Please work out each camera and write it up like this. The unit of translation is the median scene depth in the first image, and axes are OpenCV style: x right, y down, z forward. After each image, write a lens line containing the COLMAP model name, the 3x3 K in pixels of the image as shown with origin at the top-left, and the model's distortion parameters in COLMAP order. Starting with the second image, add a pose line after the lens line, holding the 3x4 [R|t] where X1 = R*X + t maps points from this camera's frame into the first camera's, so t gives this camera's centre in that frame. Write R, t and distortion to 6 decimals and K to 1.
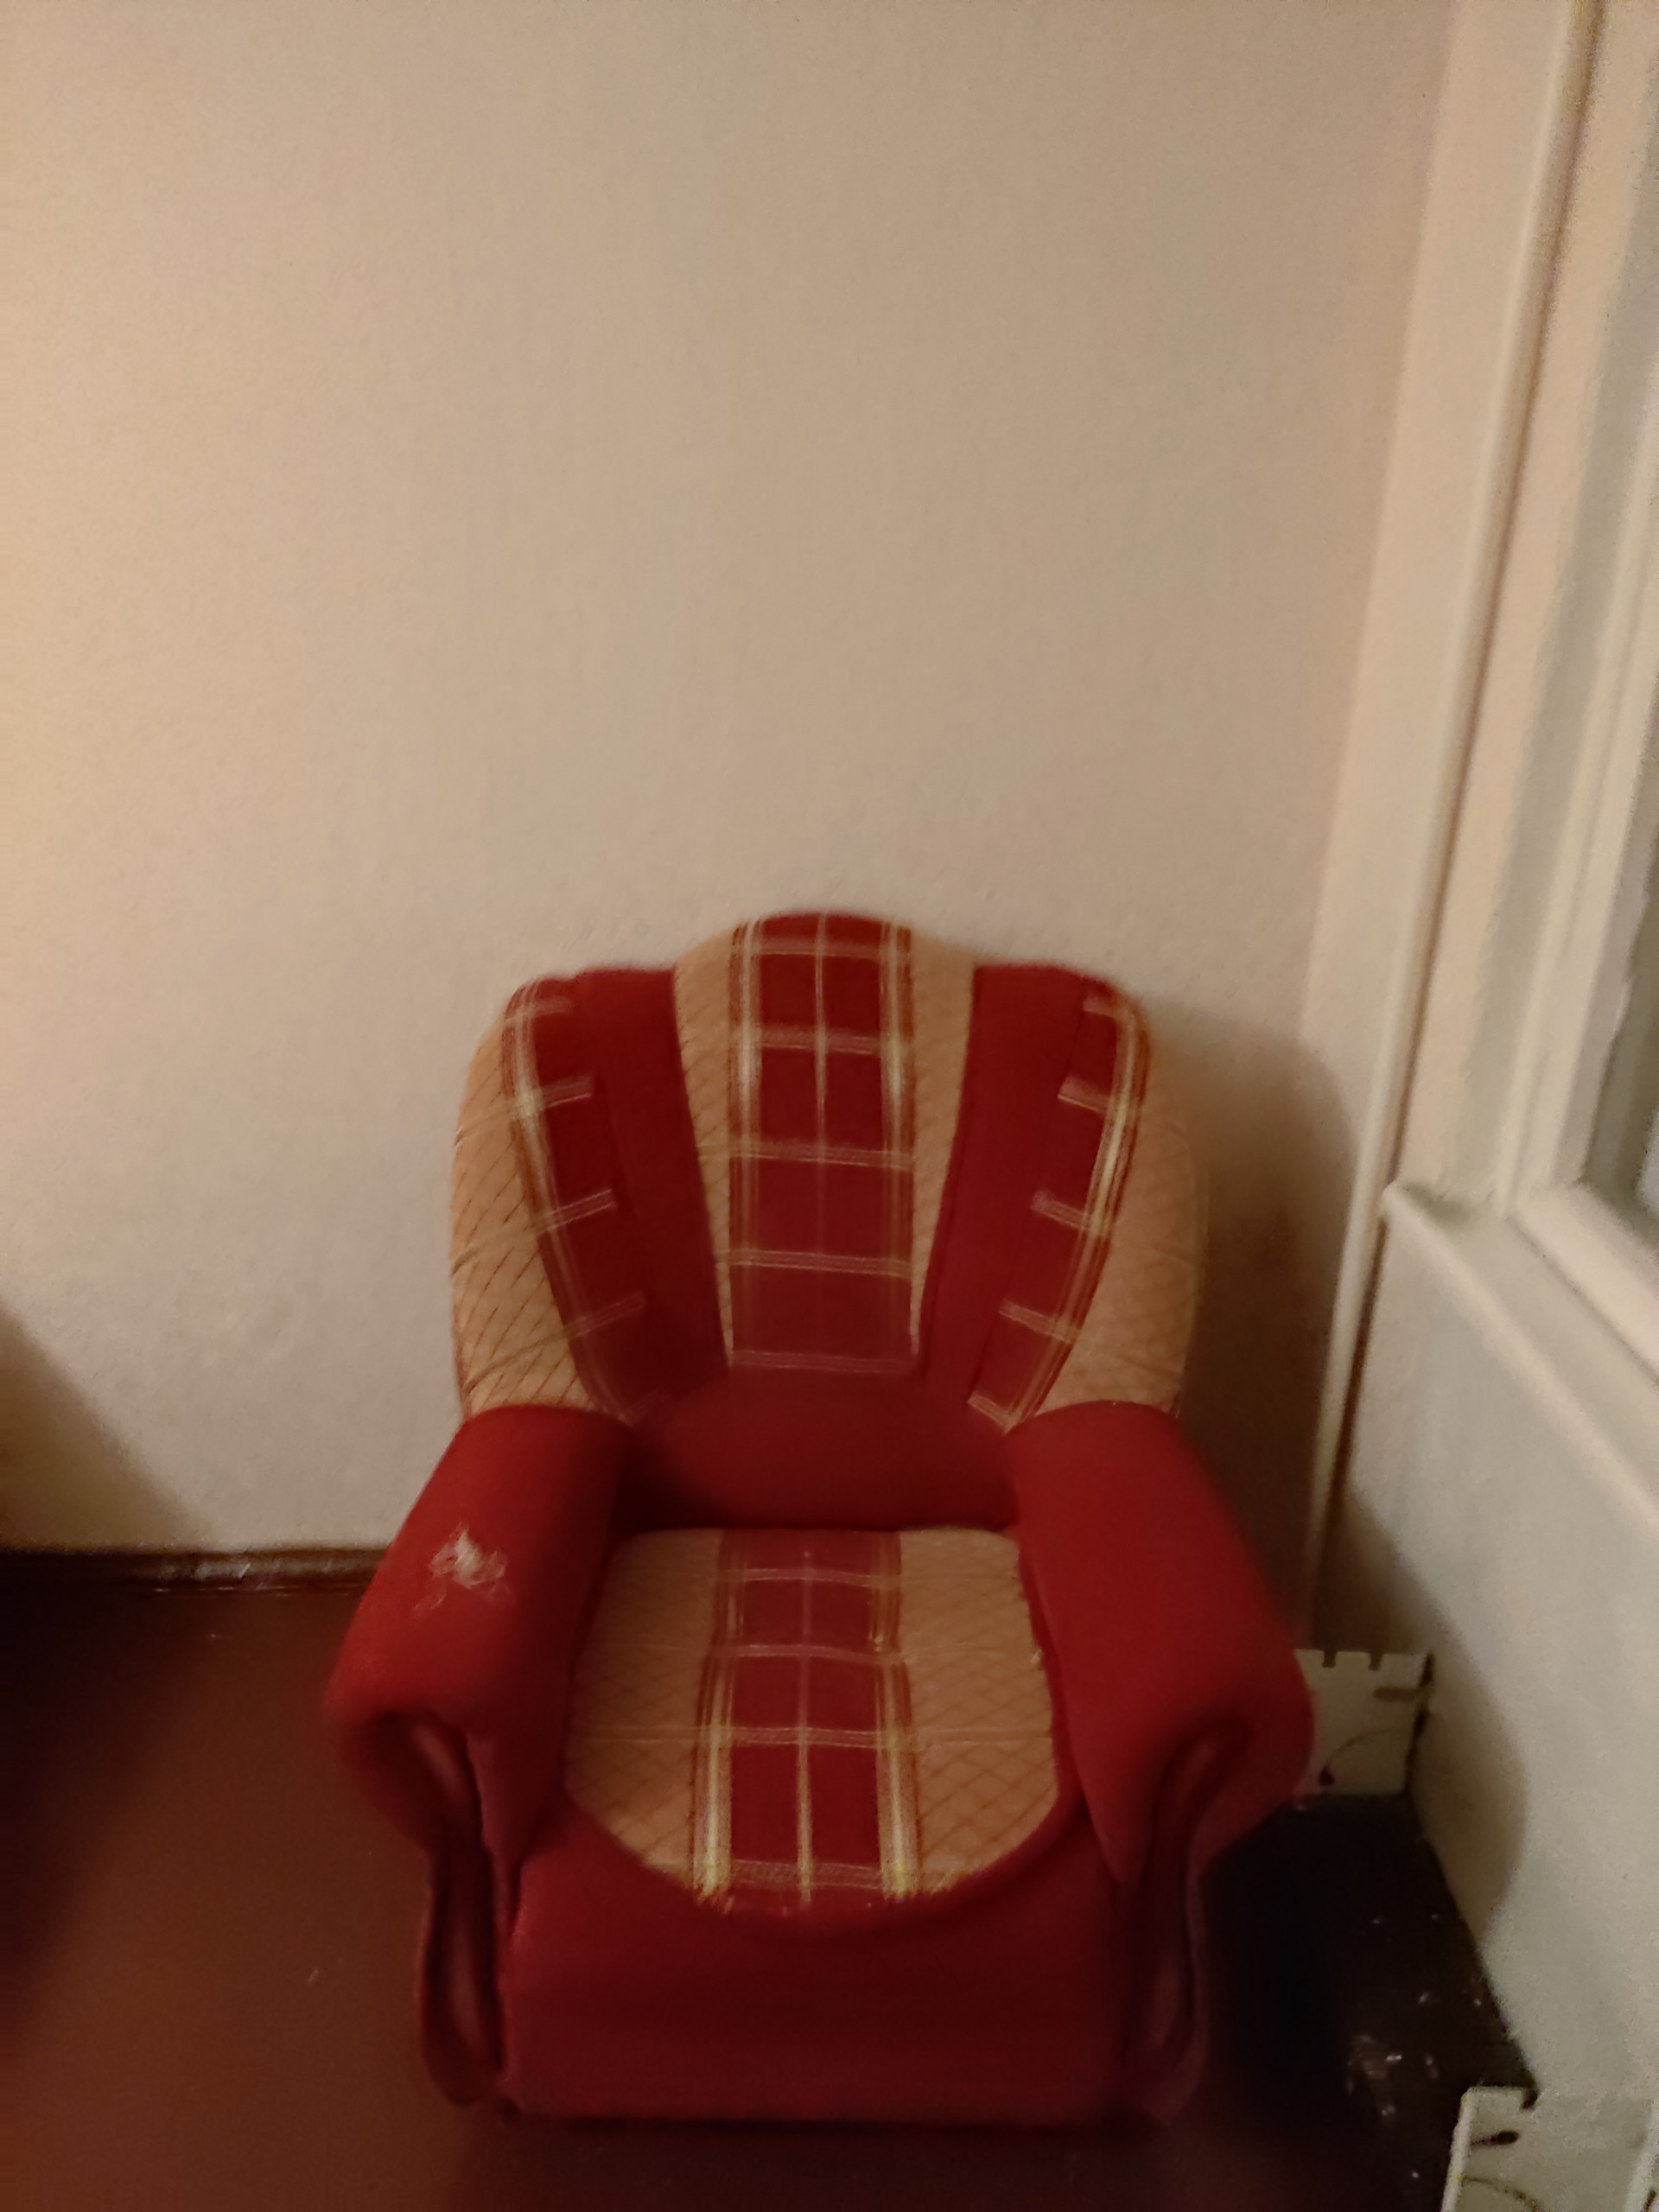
lens RADIAL K [[1607.2, 0, 829.5], [0, 1607.2, 1106.0], [0, 0, 1]] dist [0.084333, -0.155934]
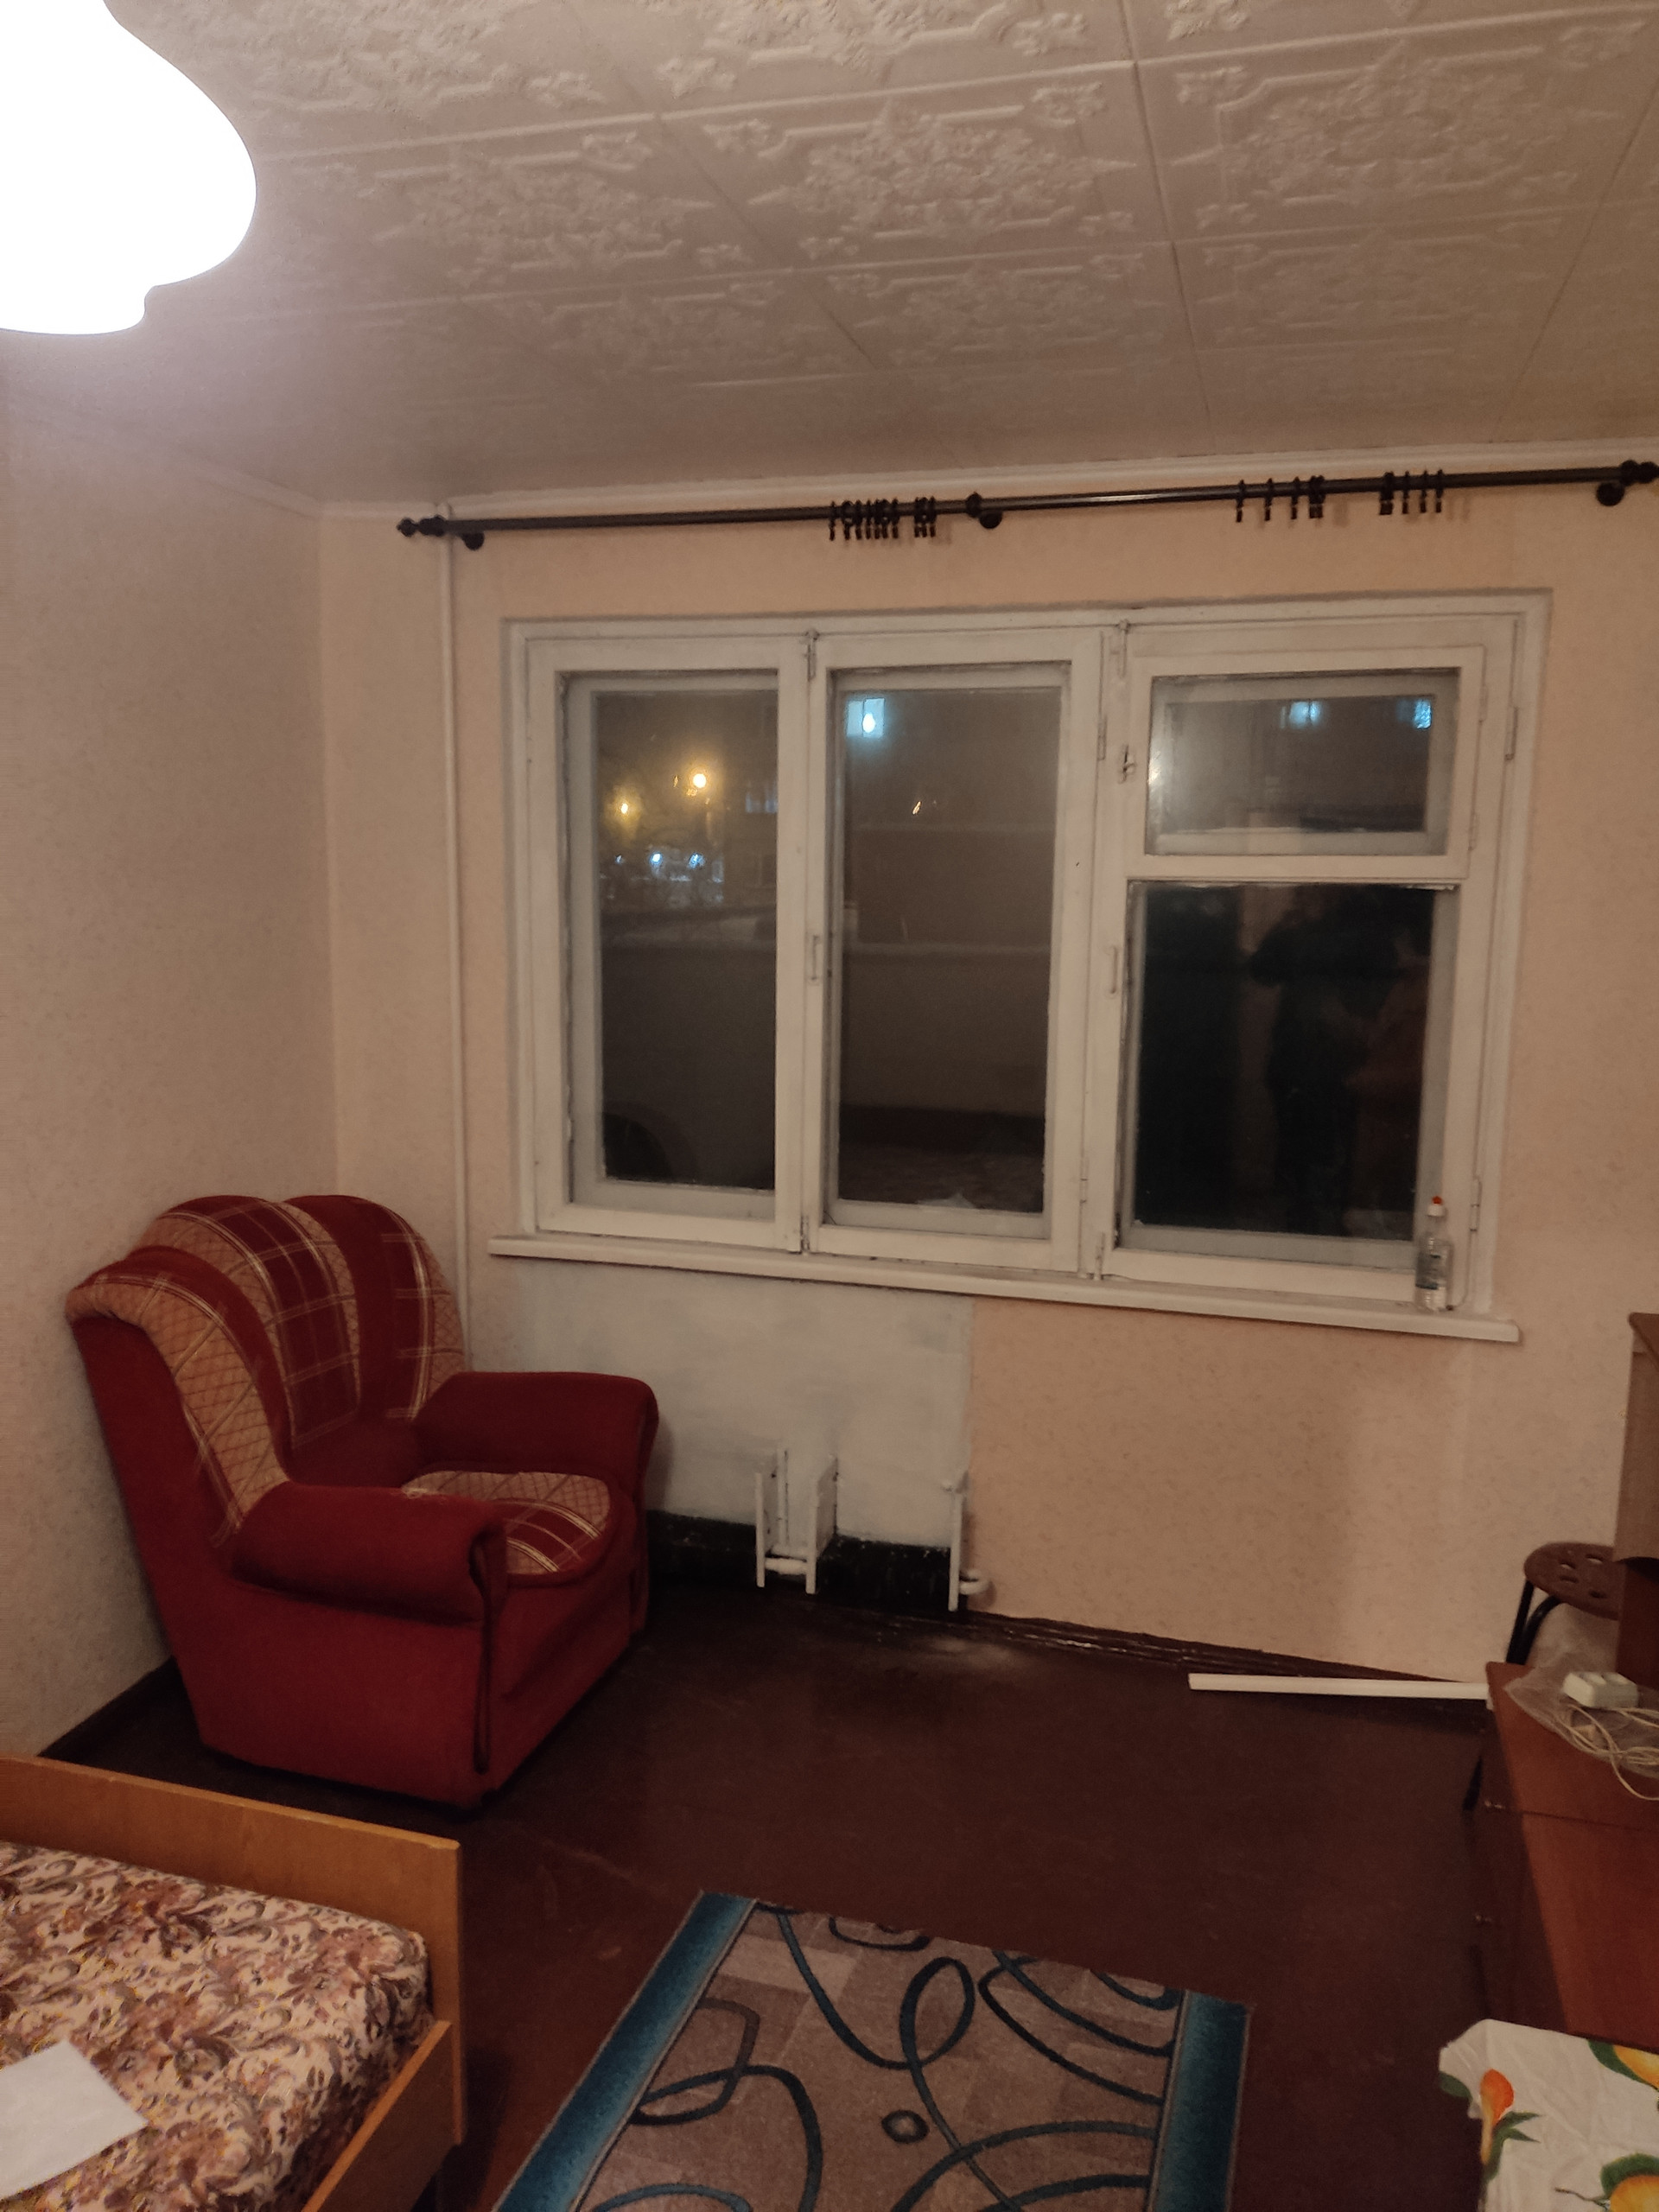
lens RADIAL K [[1607.2, 0, 829.5], [0, 1607.2, 1106.0], [0, 0, 1]] dist [0.084333, -0.155934]
pose [[0.279043, -0.142899, 0.949587, -1.527921], [0.359522, 0.932492, 0.034679, -0.033165], [-0.890438, 0.331720, 0.311580, -0.161665]]
